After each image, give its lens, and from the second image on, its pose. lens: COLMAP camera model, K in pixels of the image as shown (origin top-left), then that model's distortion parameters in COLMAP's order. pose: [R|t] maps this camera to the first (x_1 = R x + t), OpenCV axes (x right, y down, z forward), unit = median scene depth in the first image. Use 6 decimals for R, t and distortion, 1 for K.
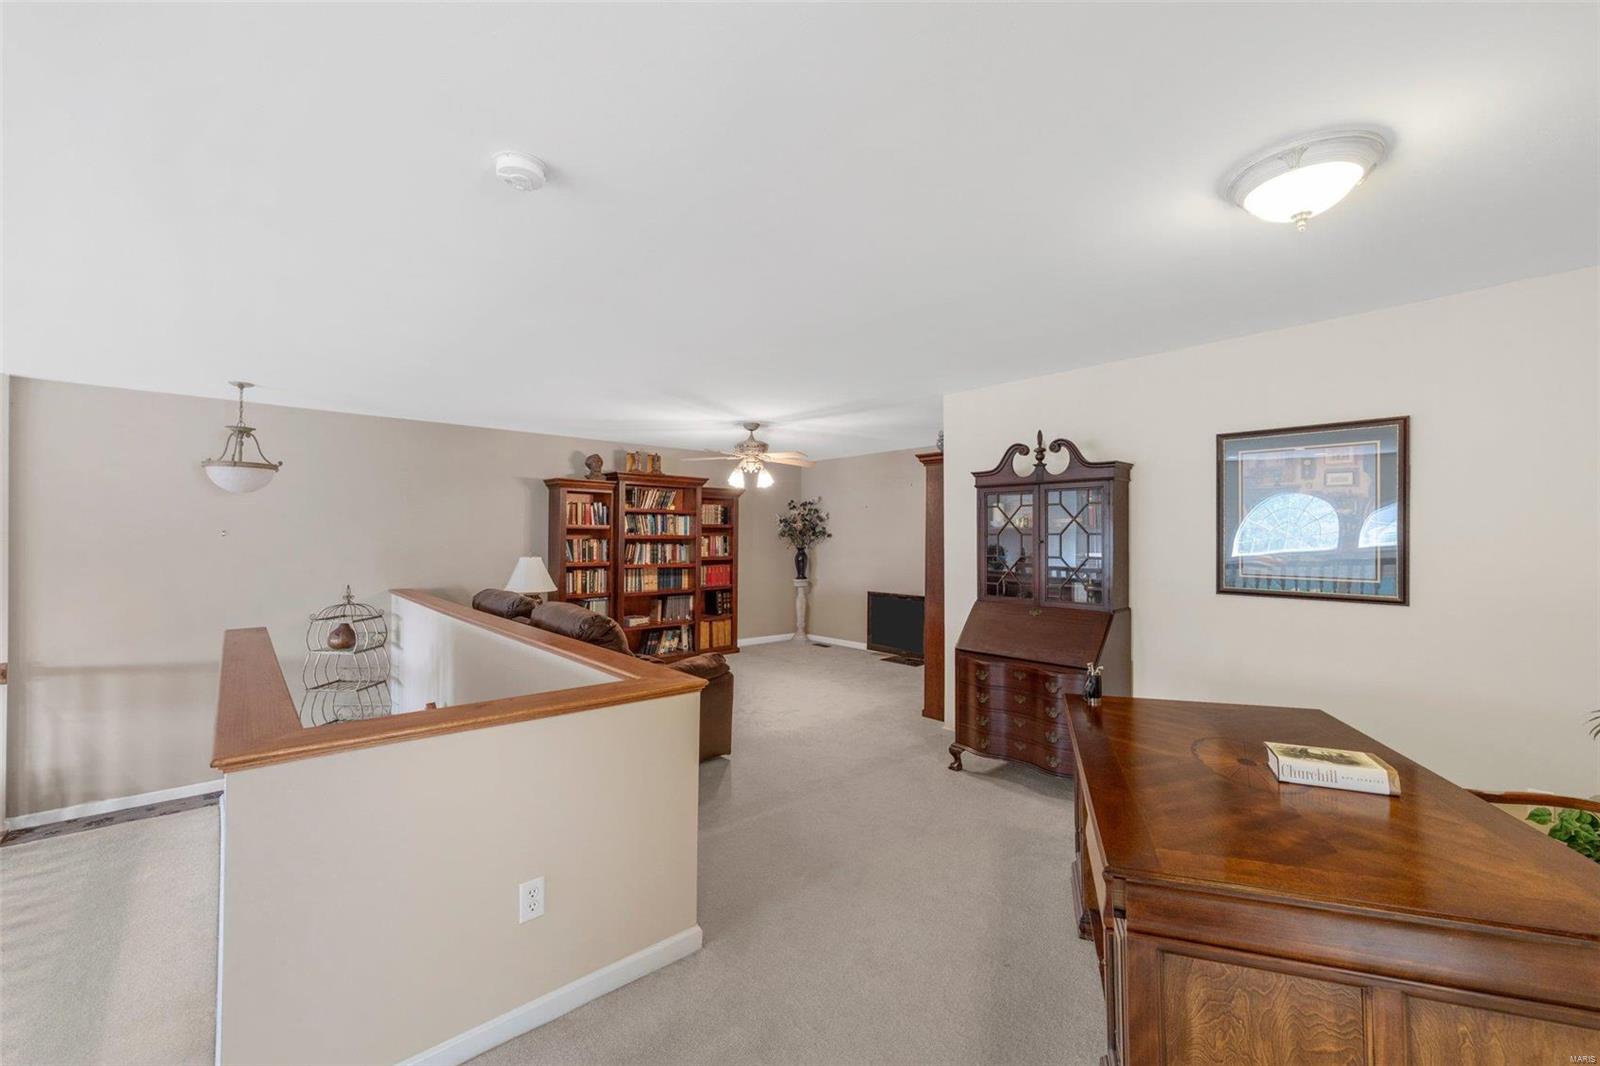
lens RADIAL K [[657.5, 0, 800.0], [0, 657.5, 533.0], [0, 0, 1]] dist [-0.000393, -0.000112]
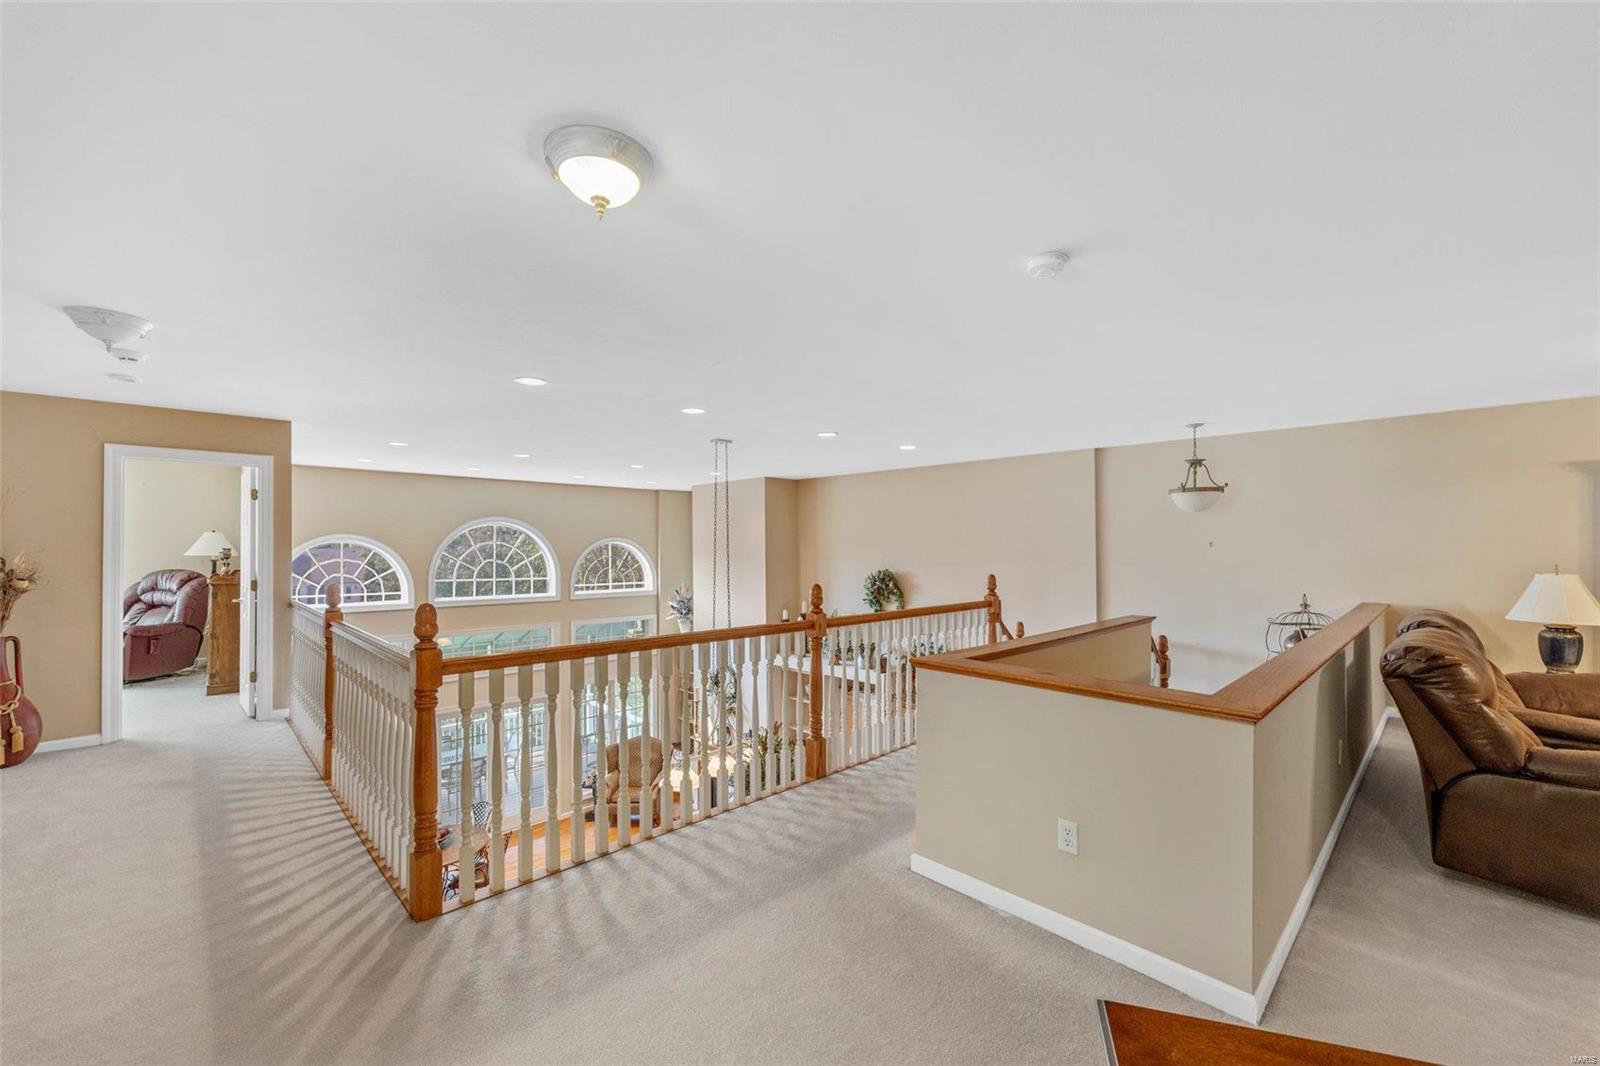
lens RADIAL K [[642.2, 0, 795.8], [0, 642.2, 543.2], [0, 0, 1]] dist [0.000689, 0.000054]
pose [[0.053342, -0.009541, -0.998531, 0.326523], [0.007013, 0.999933, -0.009180, 0.003858], [0.998552, -0.006513, 0.053406, 0.176456]]
